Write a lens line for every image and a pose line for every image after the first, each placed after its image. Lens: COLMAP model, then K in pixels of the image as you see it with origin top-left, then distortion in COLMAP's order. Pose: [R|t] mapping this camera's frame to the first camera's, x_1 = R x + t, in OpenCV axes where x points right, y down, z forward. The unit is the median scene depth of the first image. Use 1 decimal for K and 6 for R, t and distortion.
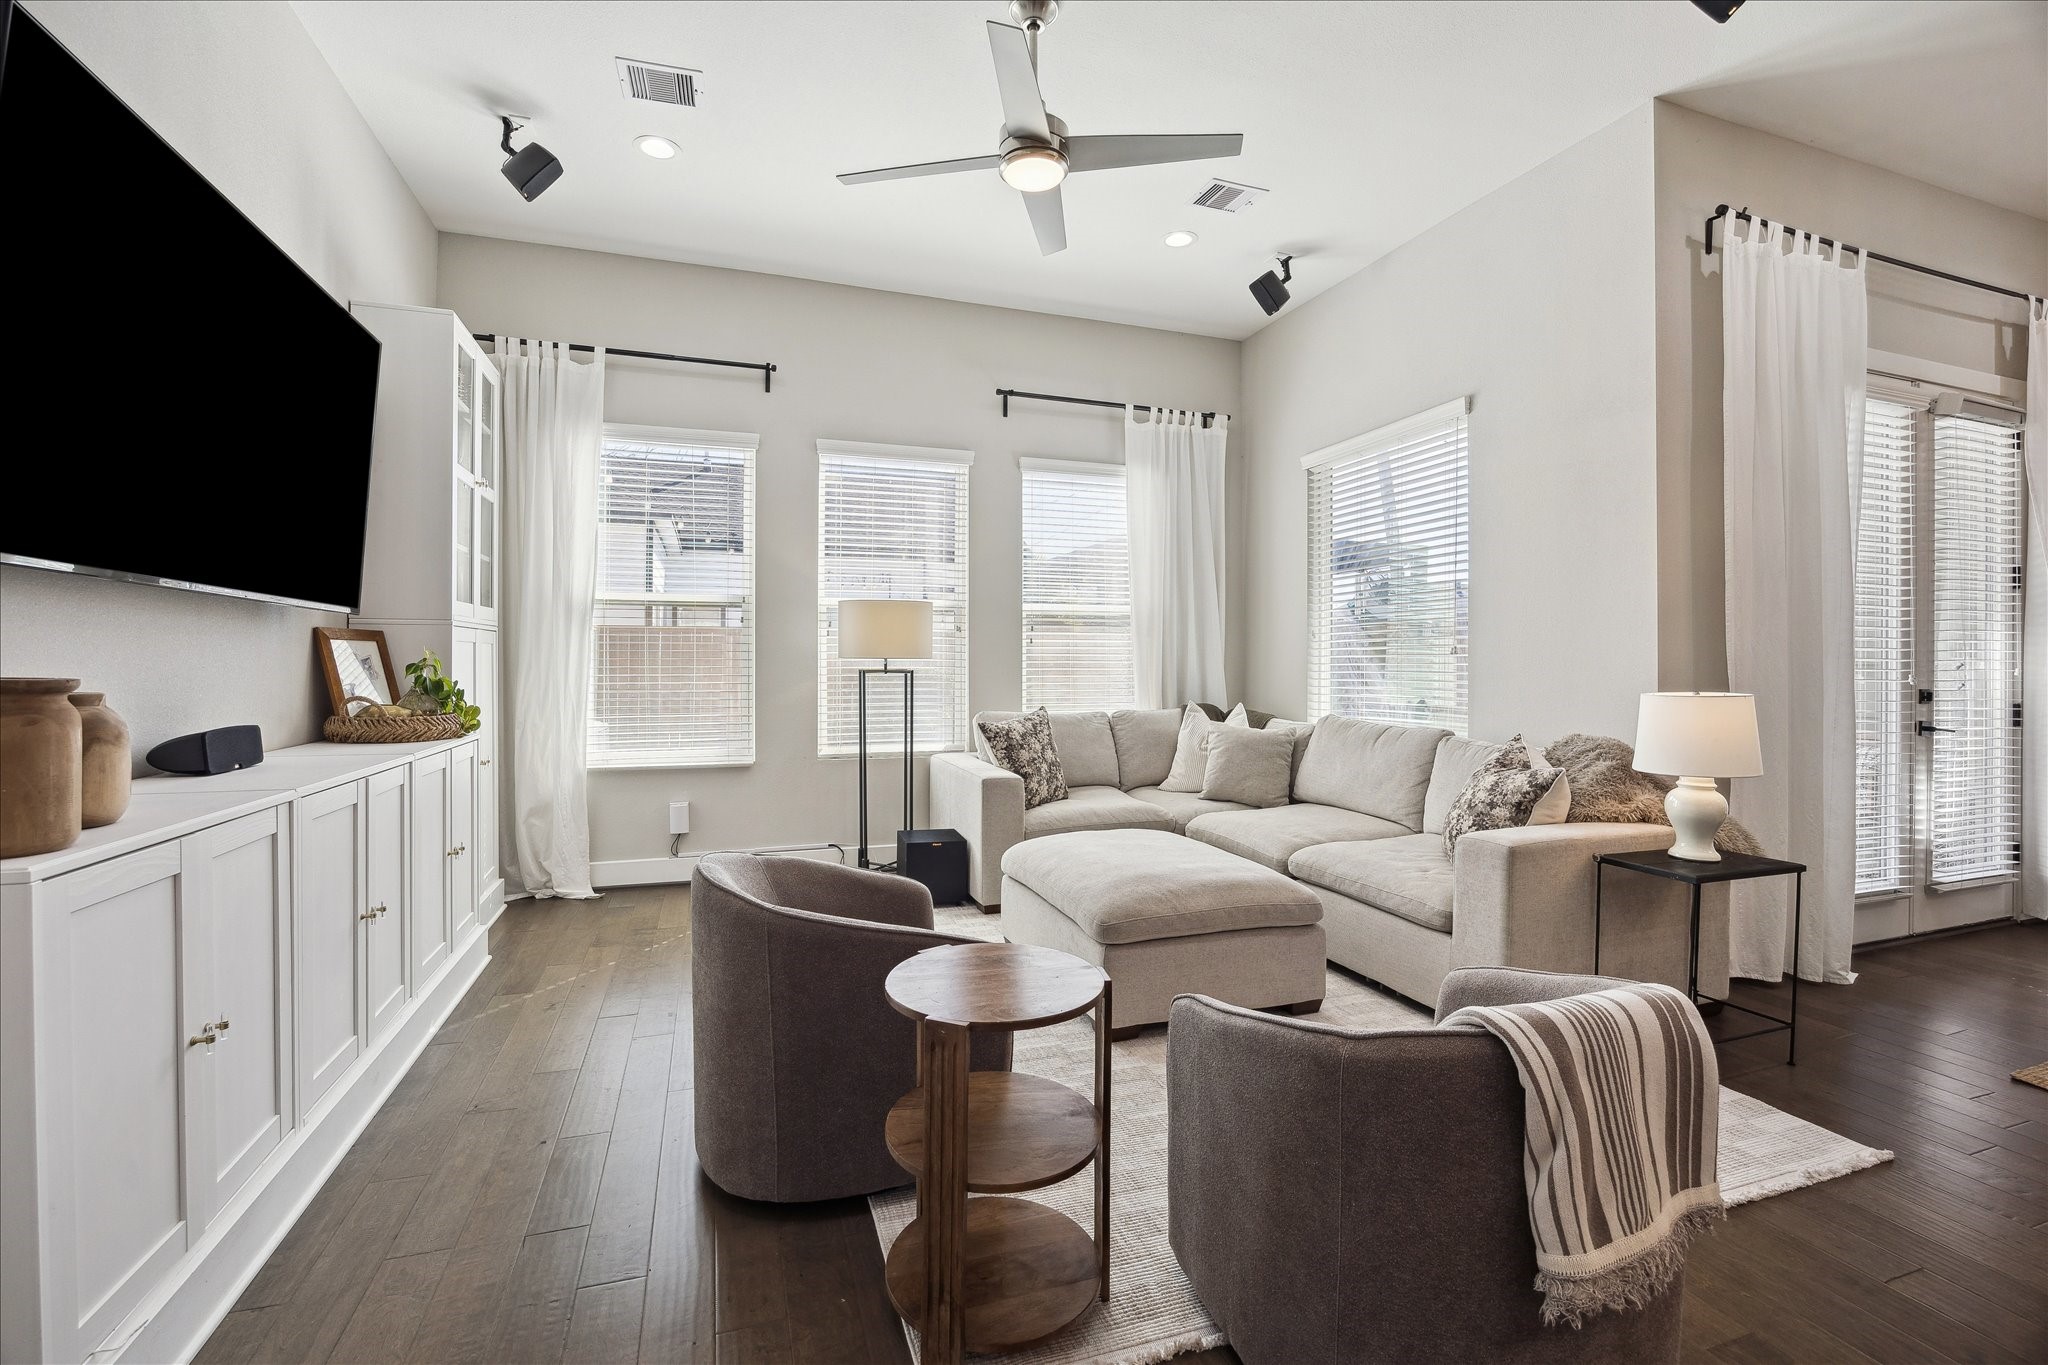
lens RADIAL K [[883.2, 0, 1018.5], [0, 883.2, 662.7], [0, 0, 1]] dist [-0.007843, 0.000162]
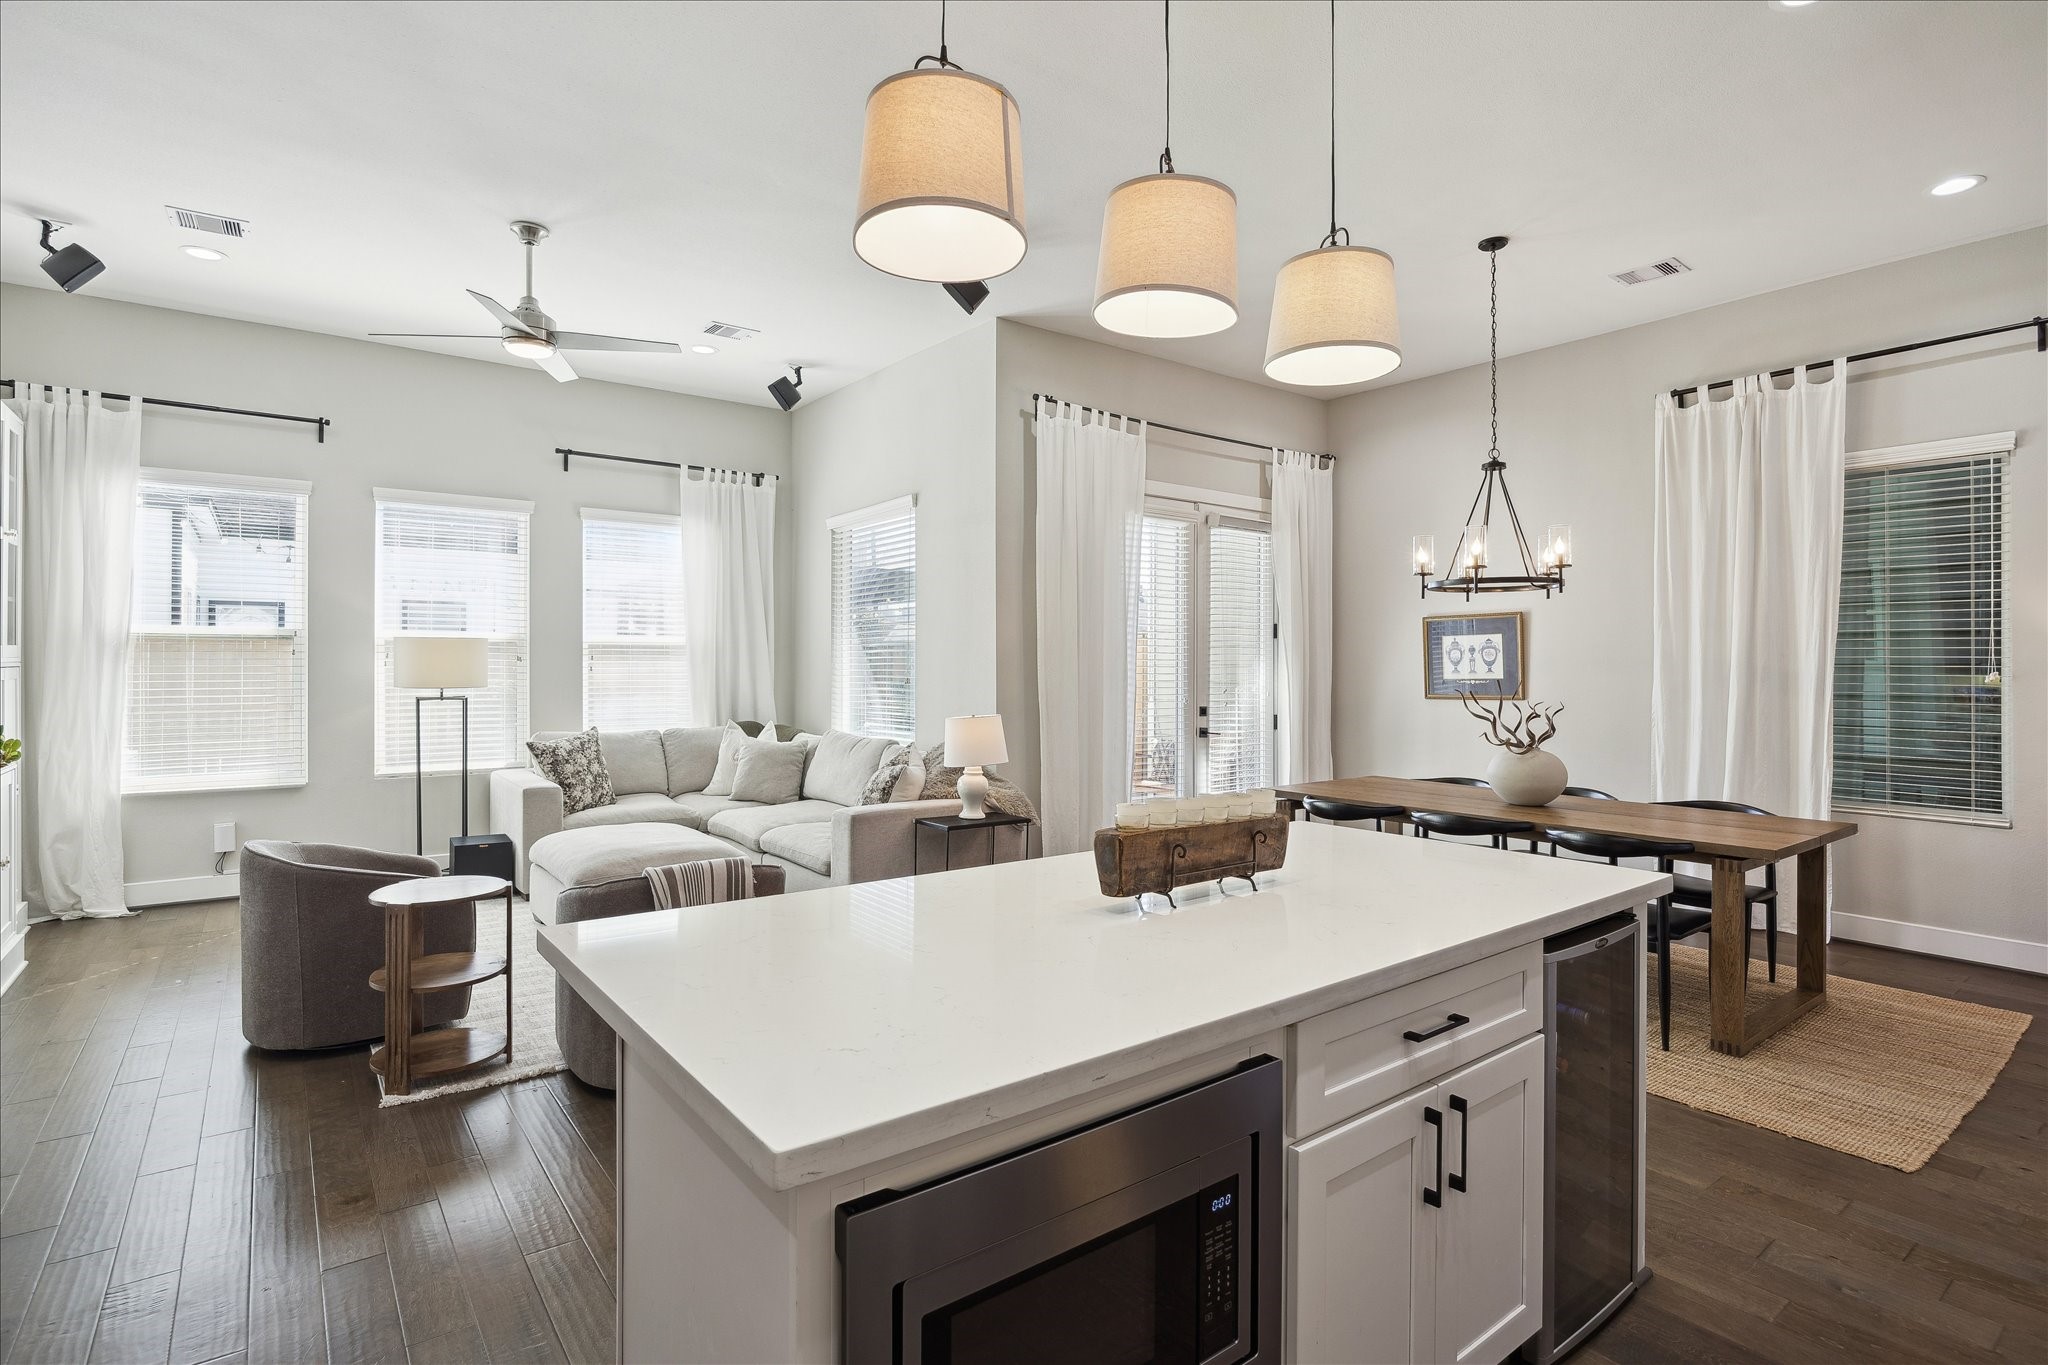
lens RADIAL K [[992.5, 0, 997.8], [0, 992.5, 662.6], [0, 0, 1]] dist [0.002805, -0.001776]
pose [[0.955511, 0.000425, 0.294956, 0.162580], [0.000229, 0.999998, -0.002185, -0.034946], [-0.294956, 0.002155, 0.955508, -0.446611]]
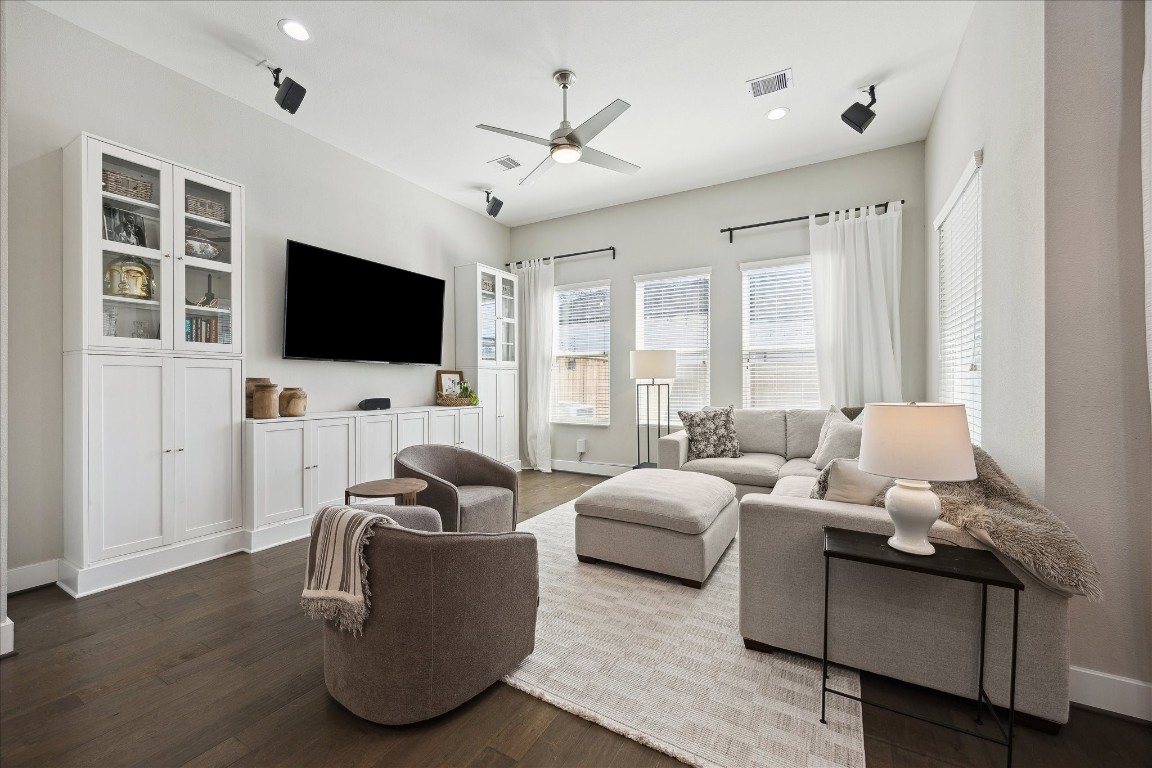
lens RADIAL K [[451.3, 0, 570.5], [0, 451.3, 382.2], [0, 0, 1]] dist [-0.003718, -0.000400]
pose [[0.659183, -0.003925, -0.751972, 0.535534], [0.002056, 0.999992, -0.003417, 0.007722], [0.751980, 0.000707, 0.659186, 0.178521]]
